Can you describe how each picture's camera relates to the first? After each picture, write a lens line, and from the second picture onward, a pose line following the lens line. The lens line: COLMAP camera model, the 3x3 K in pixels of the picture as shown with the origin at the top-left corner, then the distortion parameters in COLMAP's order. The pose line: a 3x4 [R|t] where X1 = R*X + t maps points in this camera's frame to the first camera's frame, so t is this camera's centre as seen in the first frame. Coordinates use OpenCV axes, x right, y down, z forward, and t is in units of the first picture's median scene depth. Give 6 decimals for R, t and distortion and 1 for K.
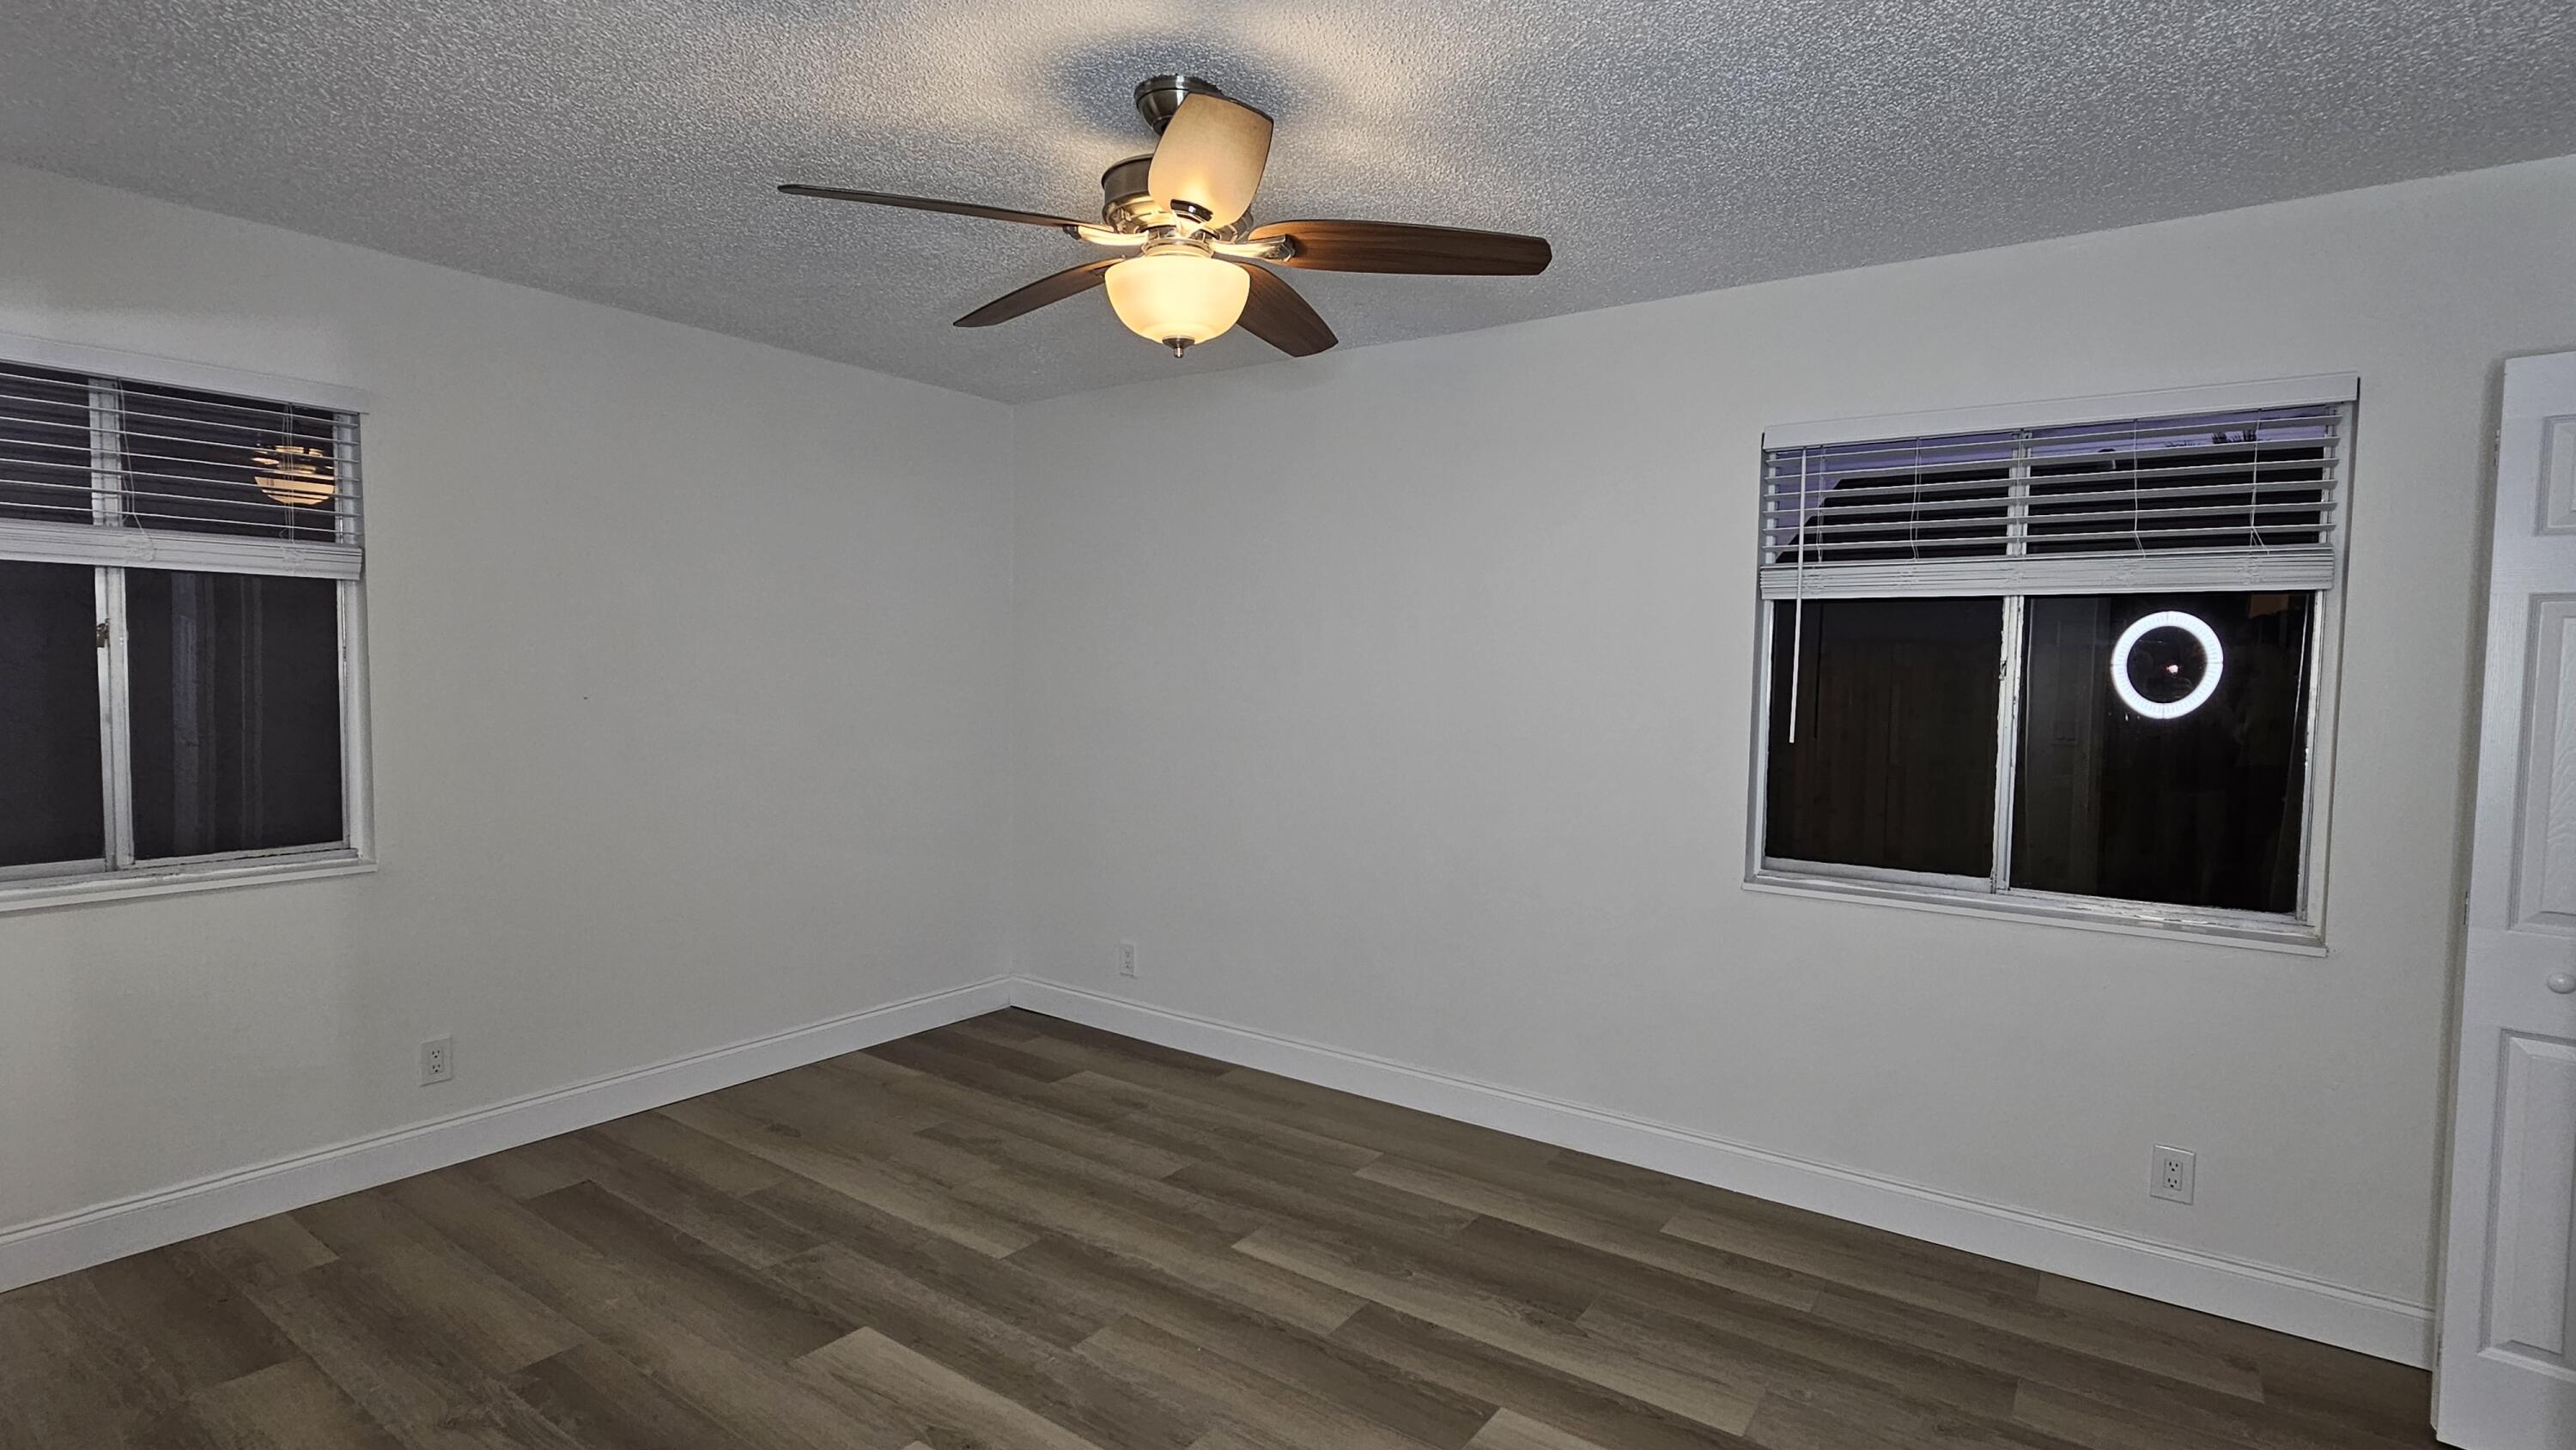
lens RADIAL K [[1209.1, 0, 1303.8], [0, 1209.1, 726.9], [0, 0, 1]] dist [-0.000121, 0.000463]
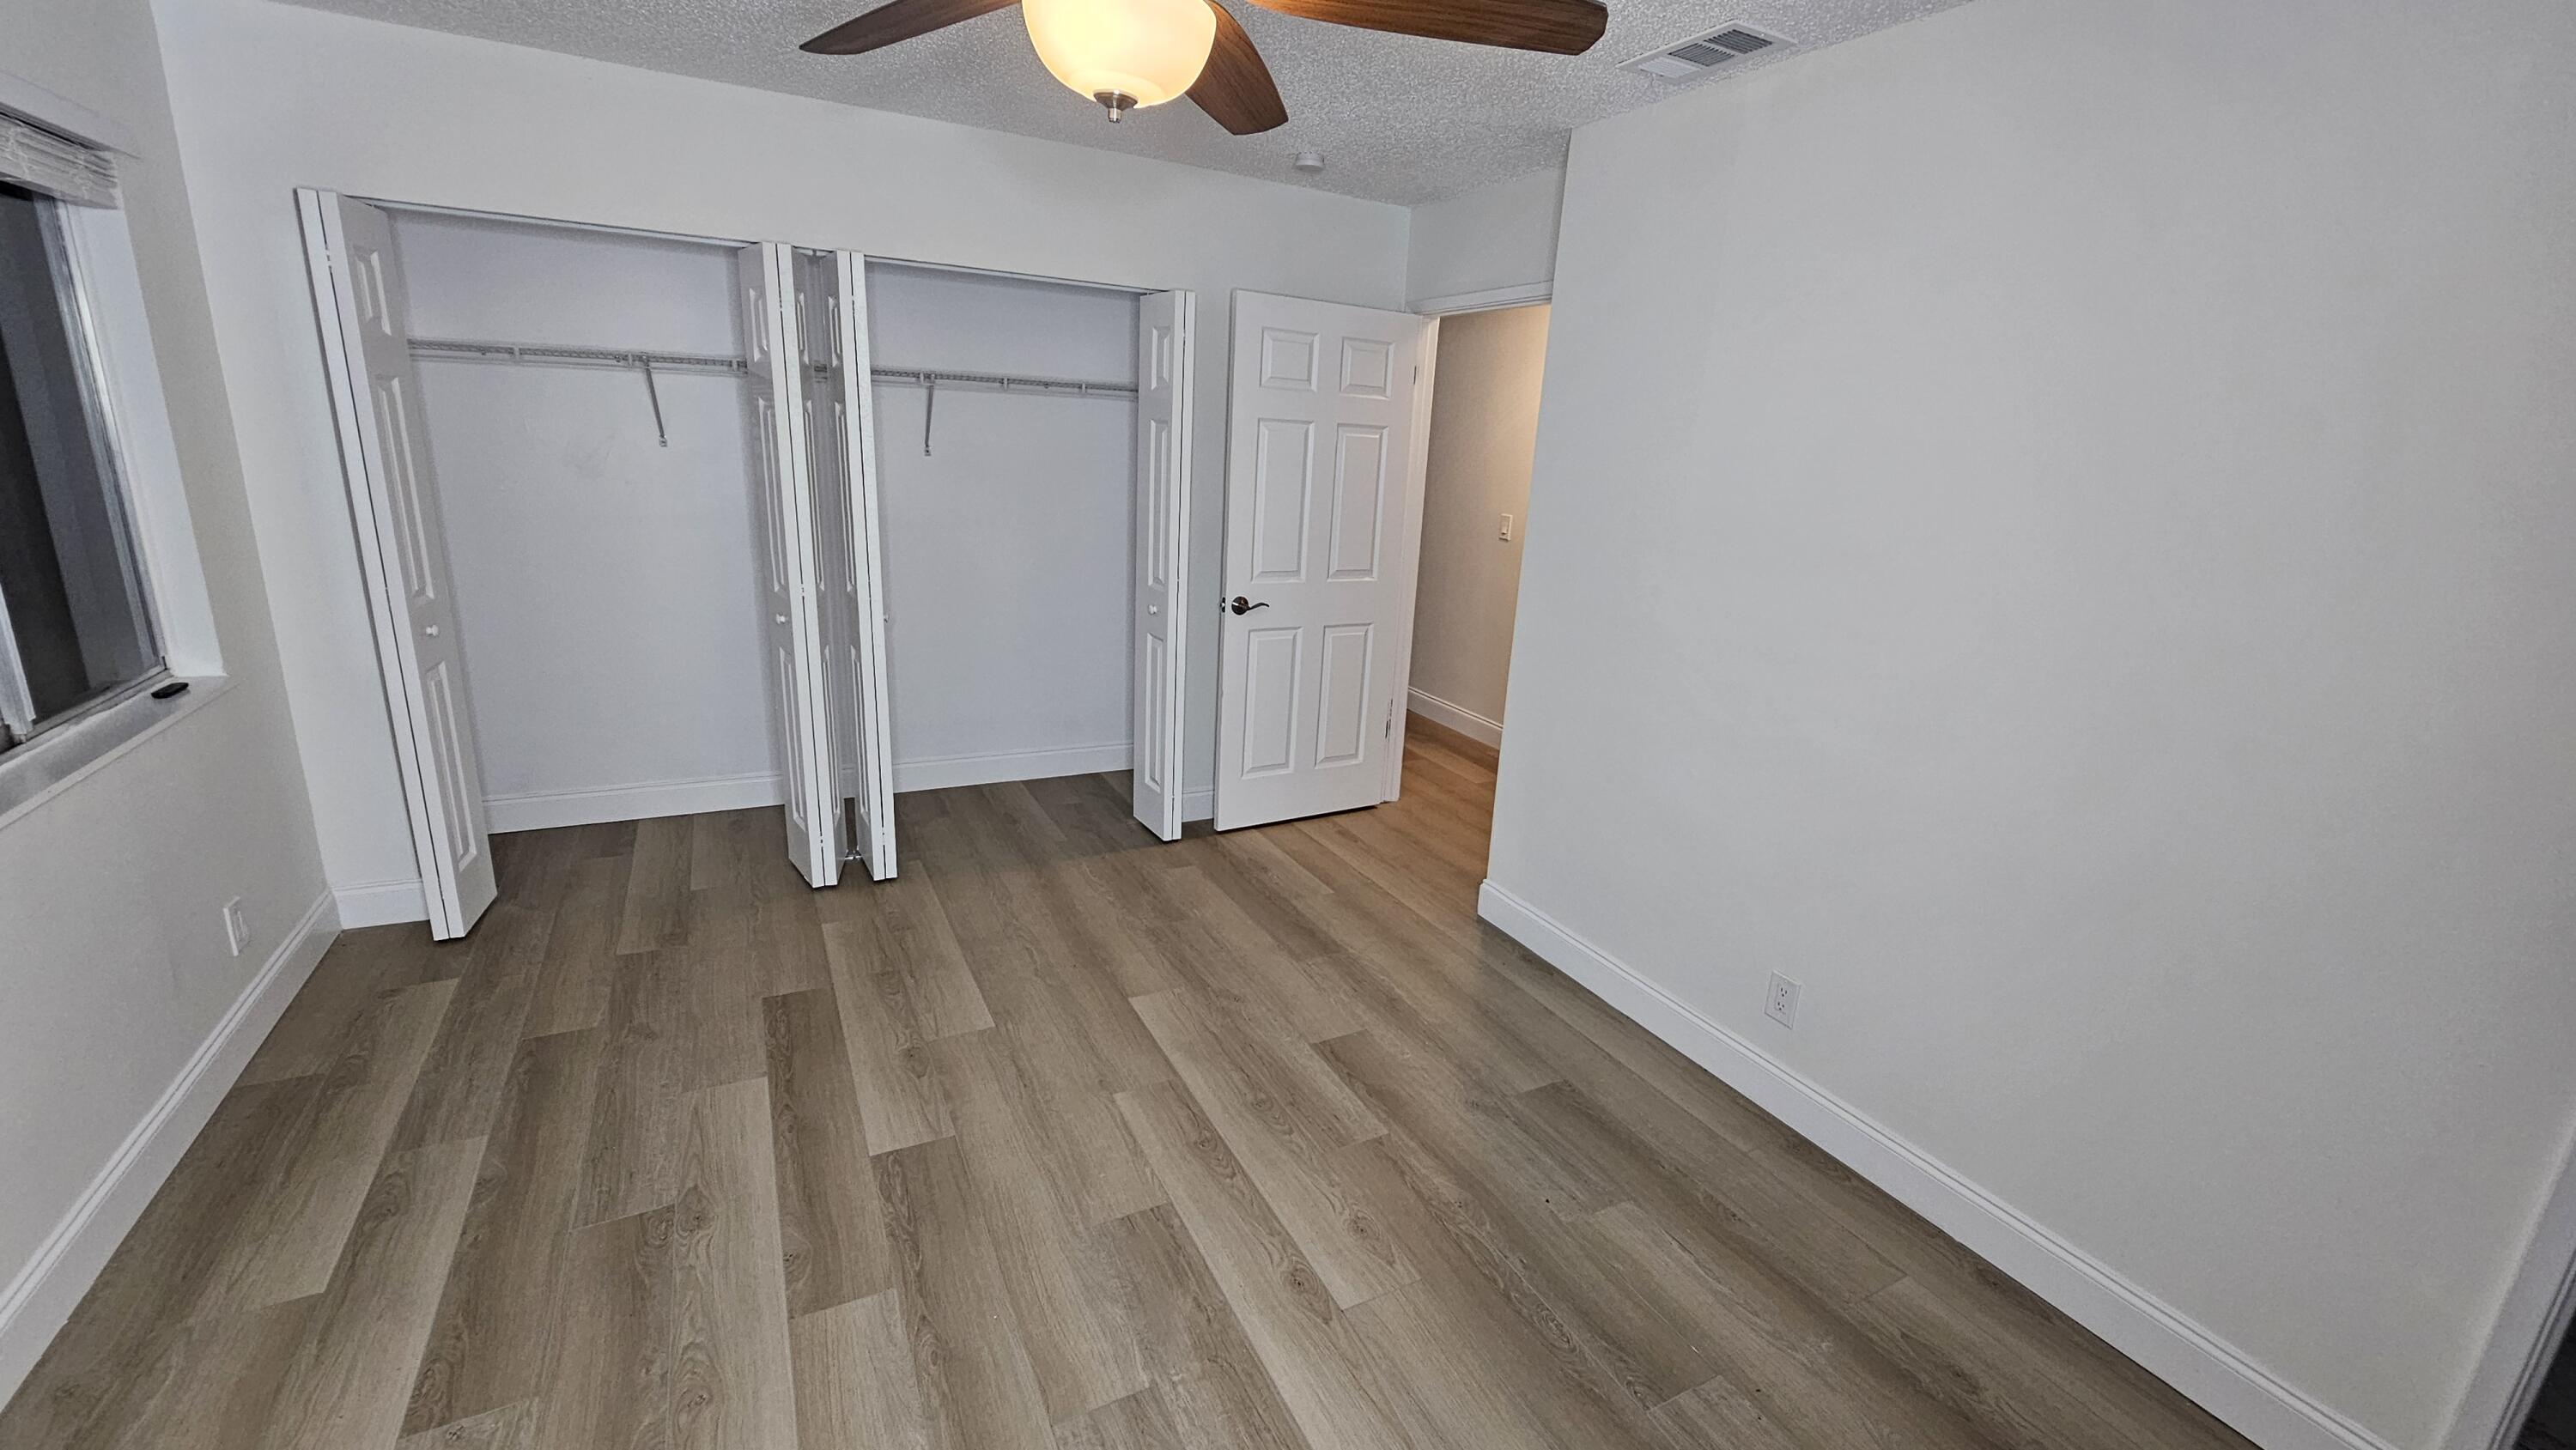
lens RADIAL K [[1056.1, 0, 1298.8], [0, 1056.1, 724.9], [0, 0, 1]] dist [-0.002691, -0.000151]
pose [[-0.885798, -0.190614, 0.423116, -0.505529], [-0.051325, 0.946396, 0.318904, -0.149430], [-0.461223, 0.260769, -0.848099, 1.456741]]
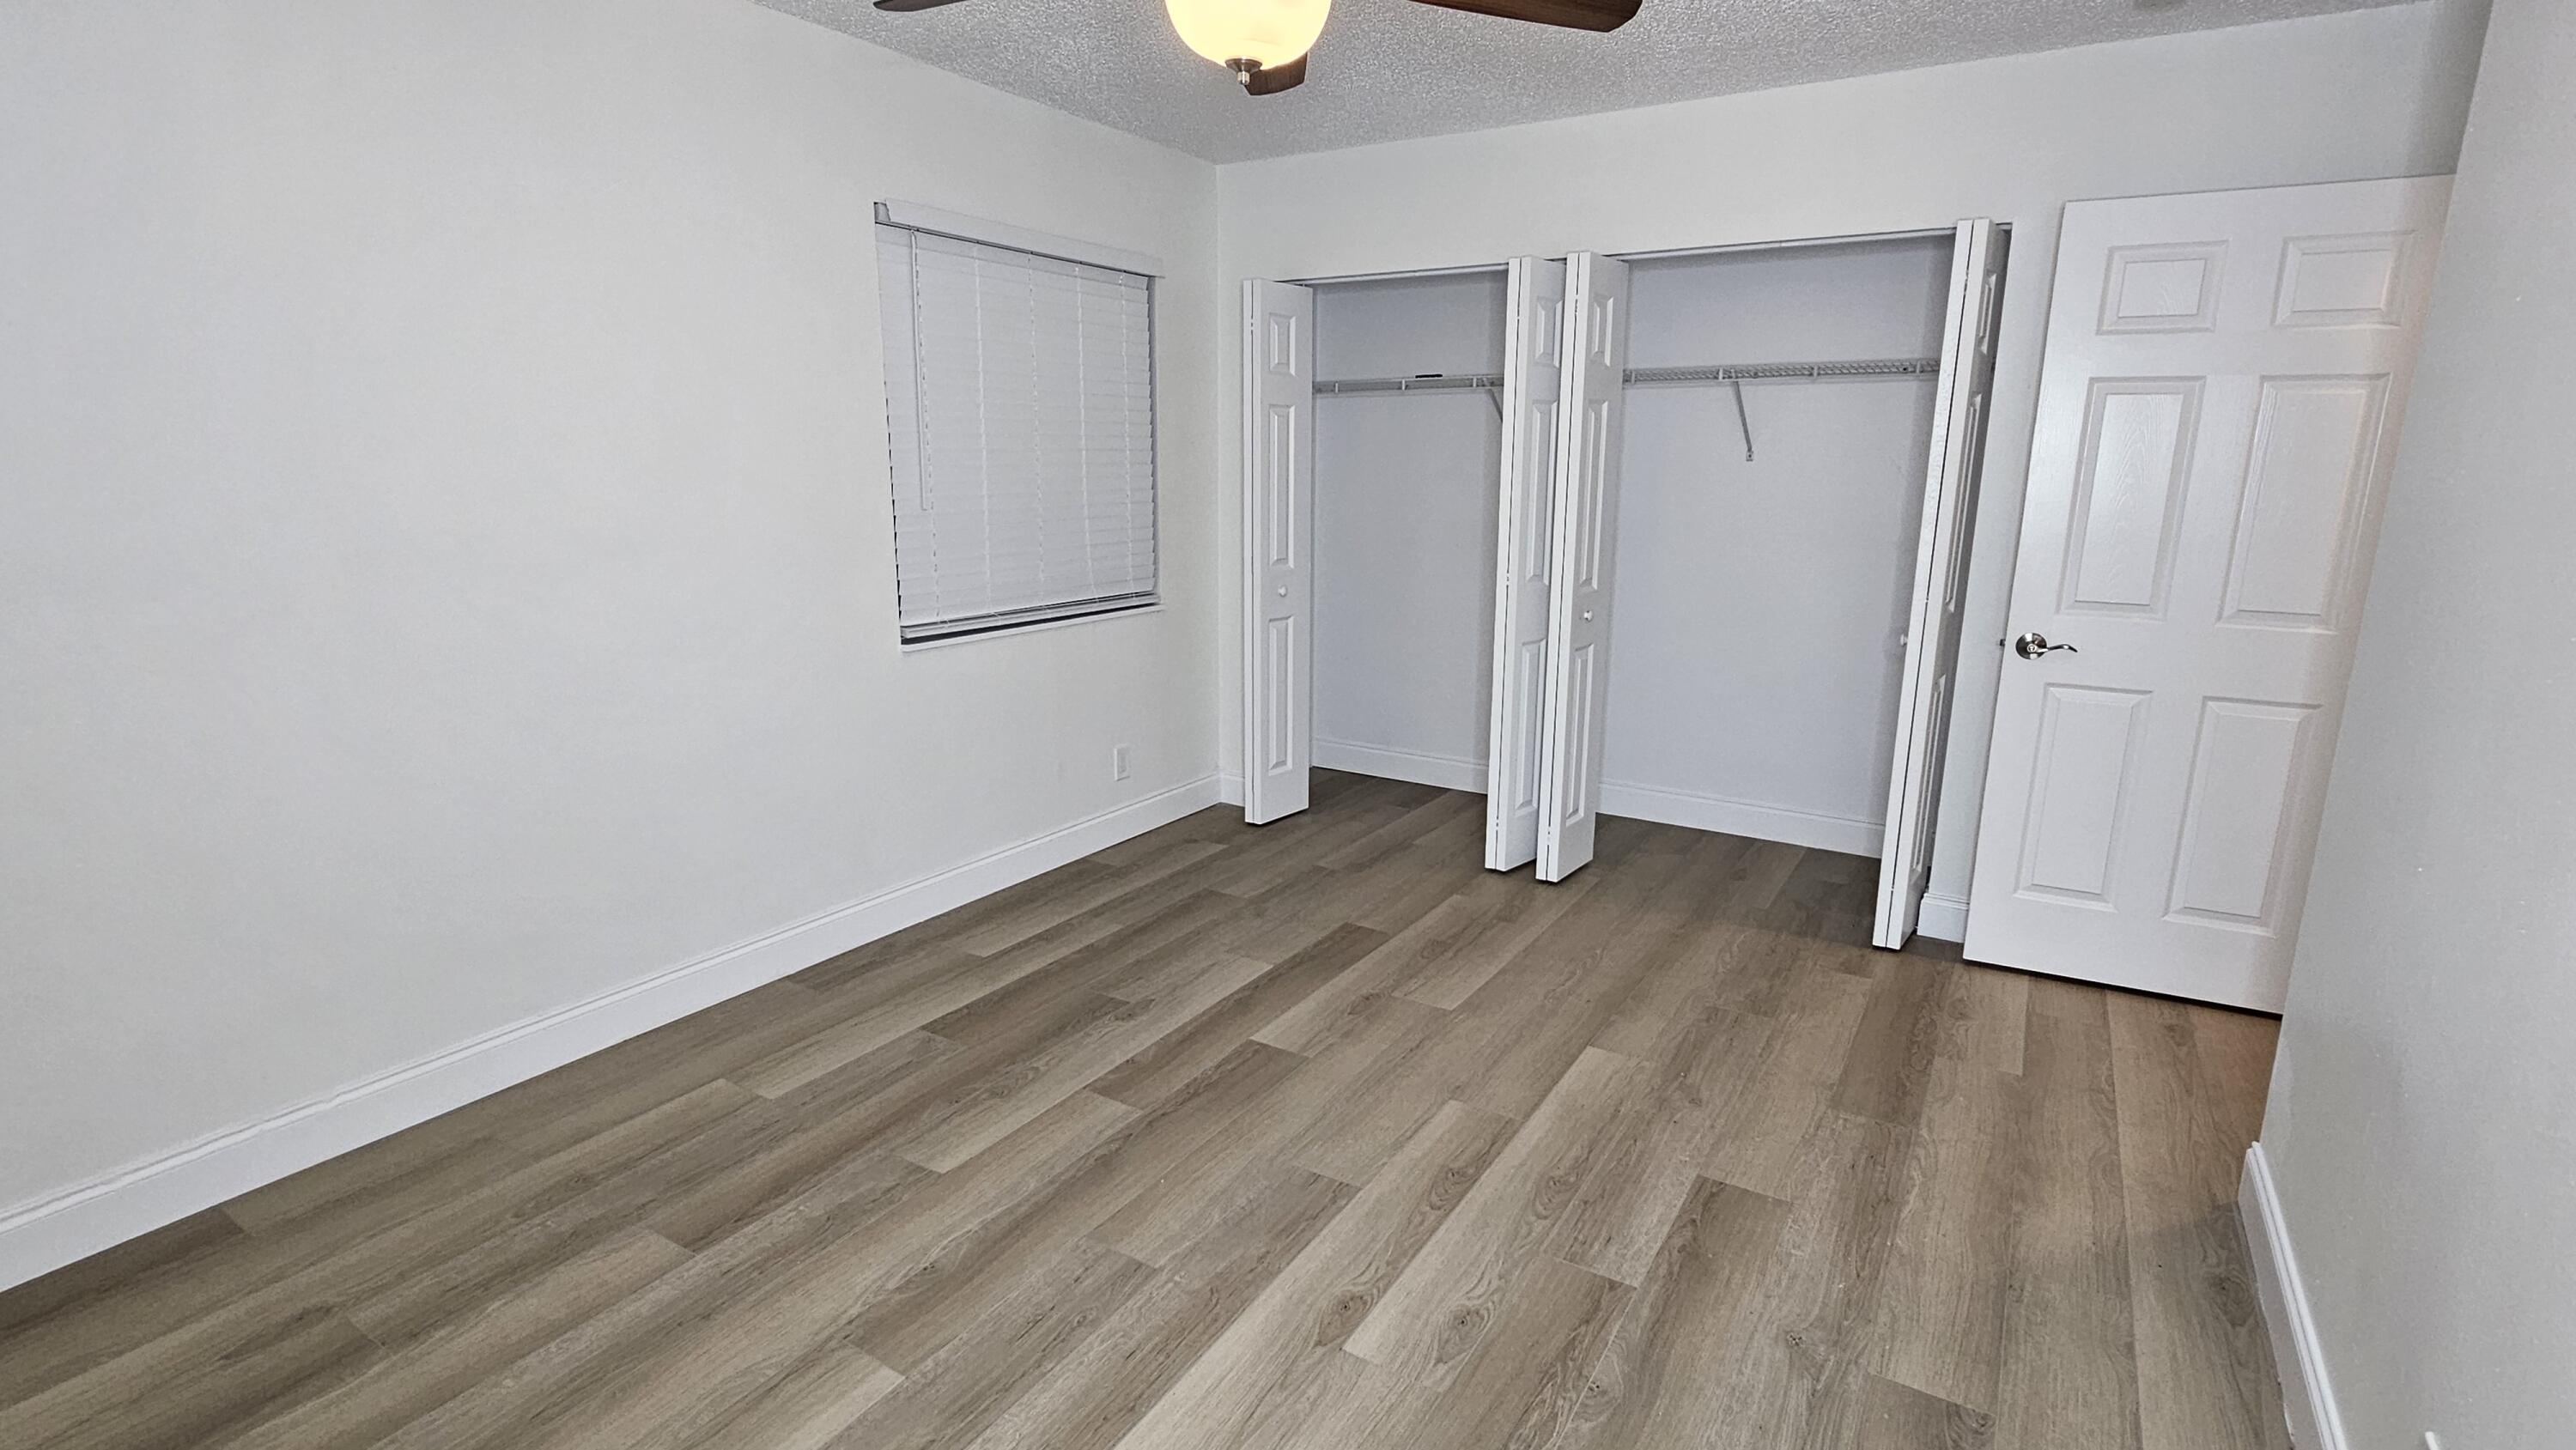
lens RADIAL K [[1209.1, 0, 1303.8], [0, 1209.1, 726.9], [0, 0, 1]] dist [-0.000121, 0.000463]
pose [[-0.051920, -0.238904, 0.969654, -0.946611], [0.039185, 0.969729, 0.241021, -0.062496], [-0.997882, 0.050510, -0.040987, 0.918411]]
